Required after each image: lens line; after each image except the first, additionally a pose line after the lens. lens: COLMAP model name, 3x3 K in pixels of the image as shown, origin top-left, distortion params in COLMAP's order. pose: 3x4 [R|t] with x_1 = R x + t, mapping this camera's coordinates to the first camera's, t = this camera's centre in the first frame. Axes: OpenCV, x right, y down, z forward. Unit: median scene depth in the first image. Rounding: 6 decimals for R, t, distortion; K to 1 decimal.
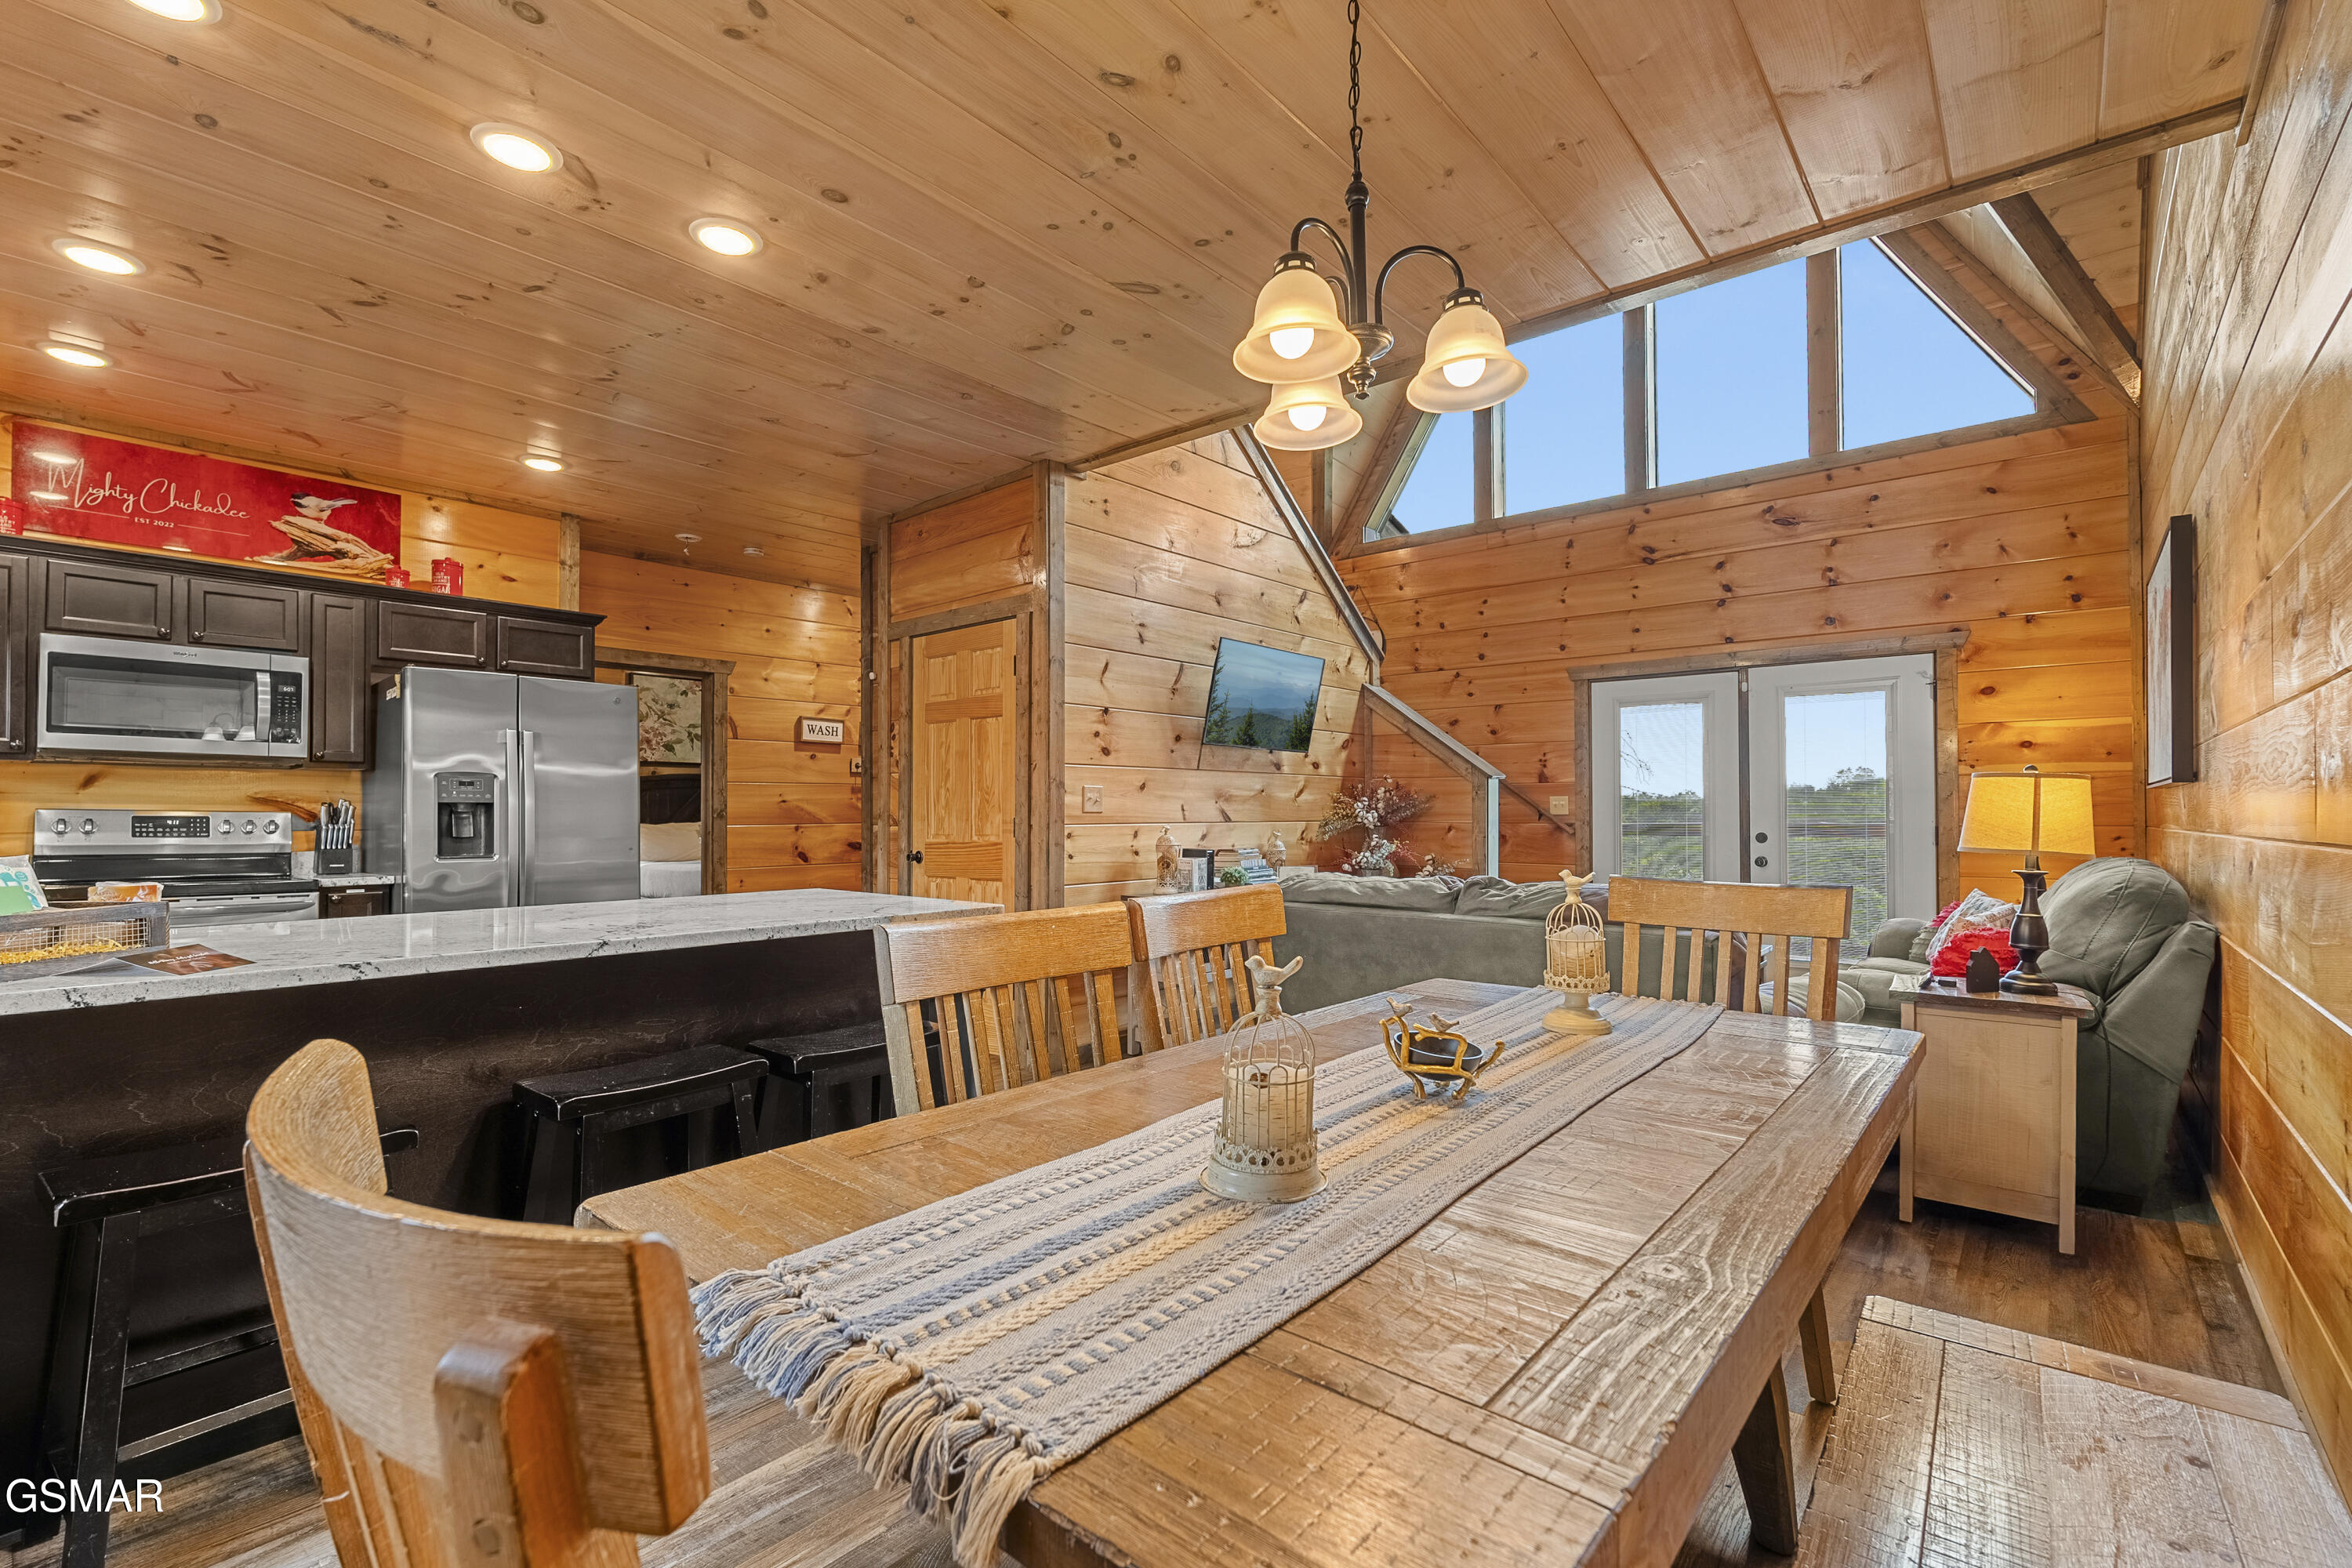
lens RADIAL K [[1037.1, 0, 1173.9], [0, 1037.1, 801.8], [0, 0, 1]] dist [-0.004281, 0.000226]
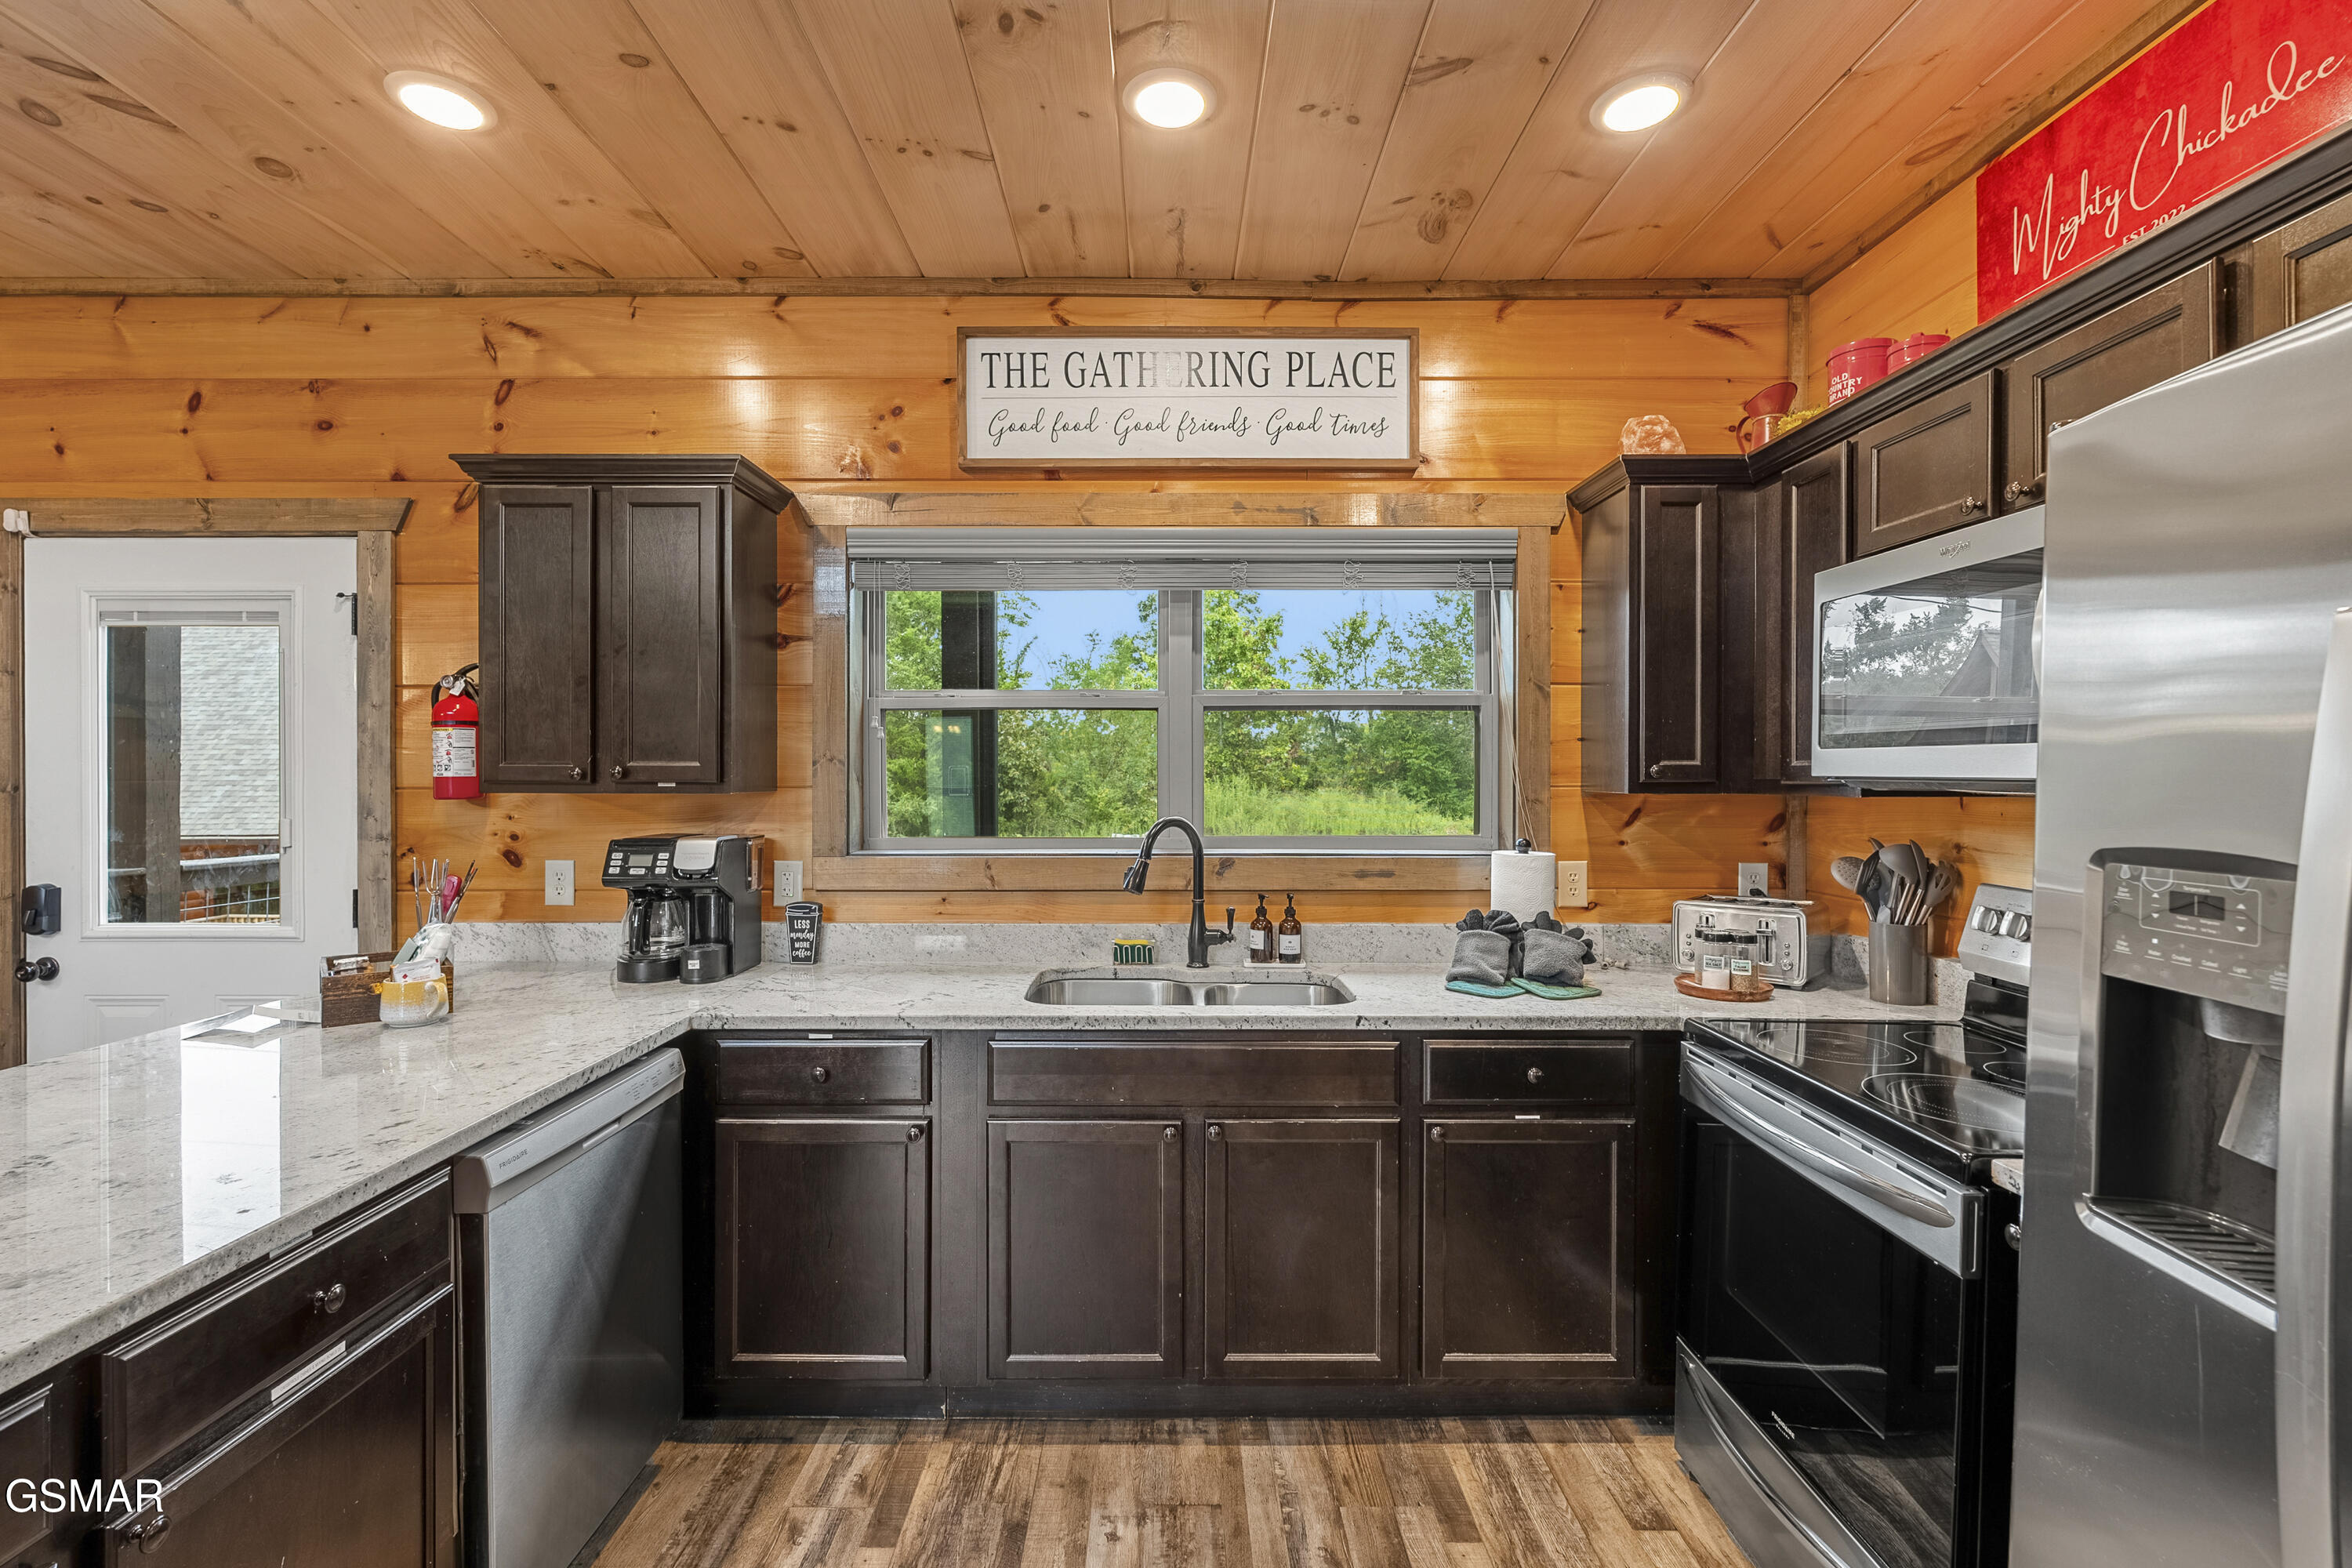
lens RADIAL K [[1037.1, 0, 1163.7], [0, 1037.1, 776.0], [0, 0, 1]] dist [-0.004281, 0.000226]
pose [[-0.760860, -0.000074, -0.648916, -0.358787], [0.007515, 0.999932, -0.008925, -0.039483], [0.648873, -0.011667, -0.760808, 0.937135]]
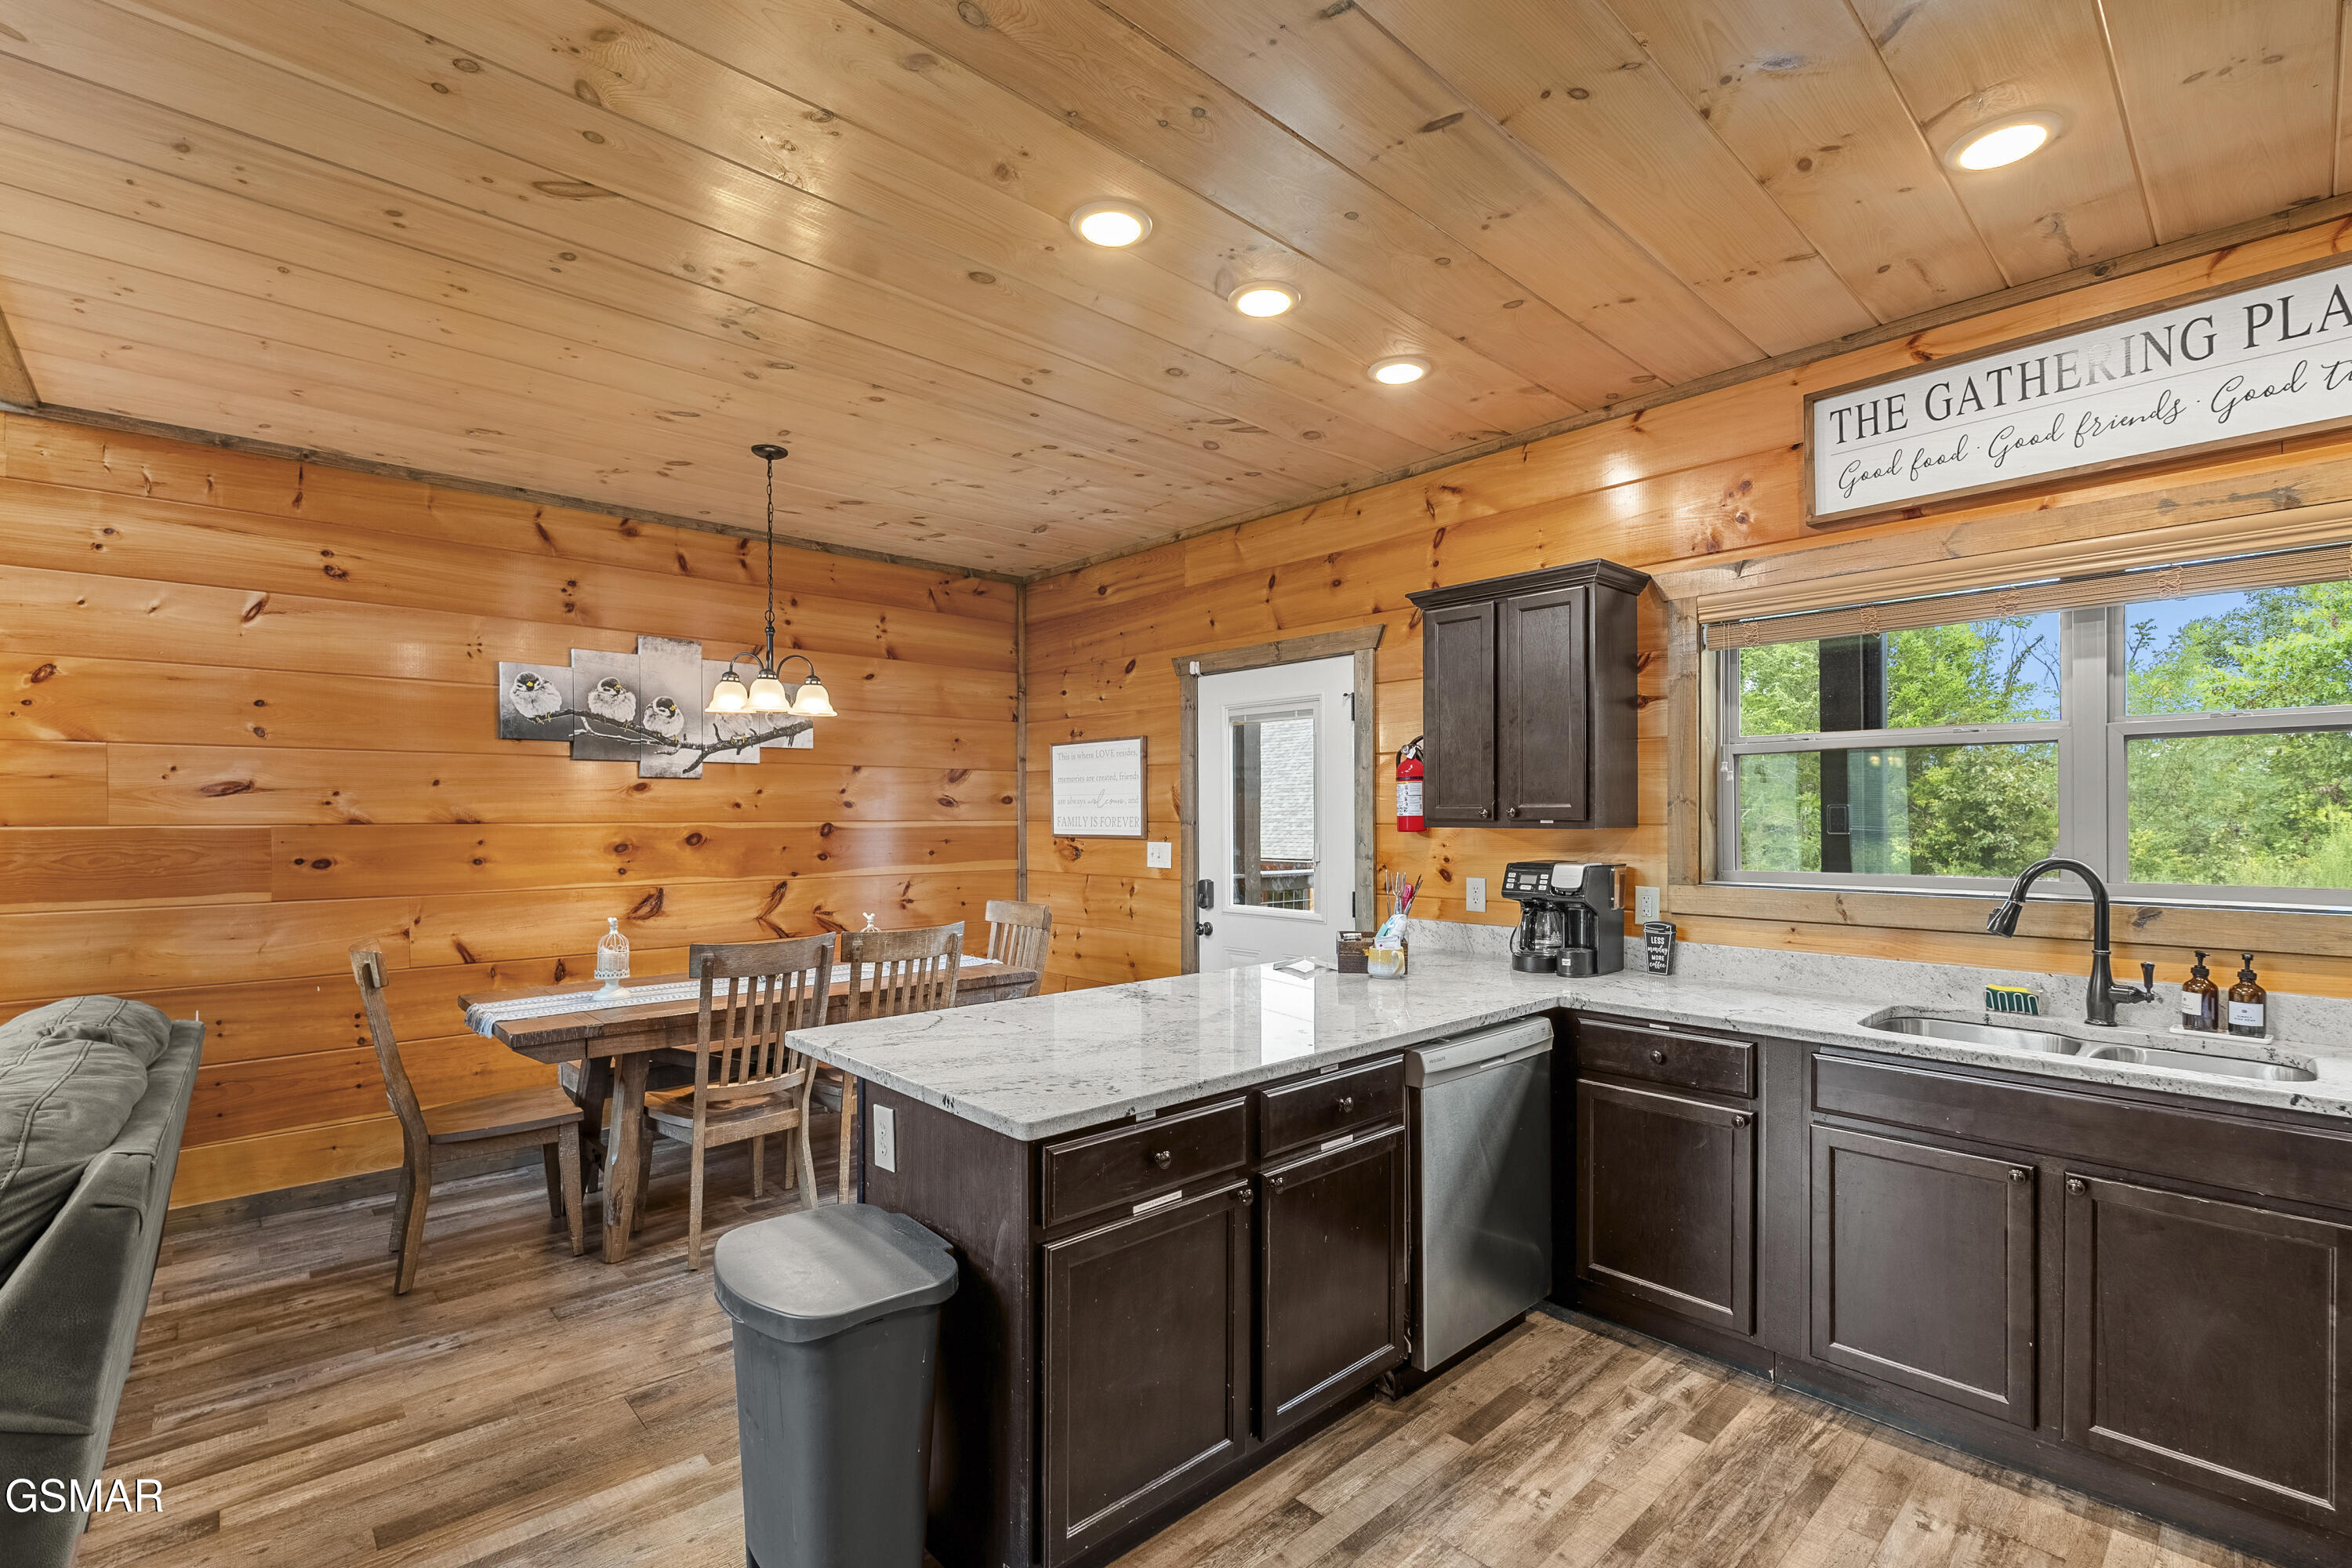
lens RADIAL K [[1037.1, 0, 1183.8], [0, 1037.1, 815.4], [0, 0, 1]] dist [-0.004281, 0.000226]
pose [[-0.993385, 0.001633, 0.114816, -0.348839], [0.000287, 0.999931, -0.011743, -0.037871], [-0.114827, -0.011632, -0.993317, 1.079639]]
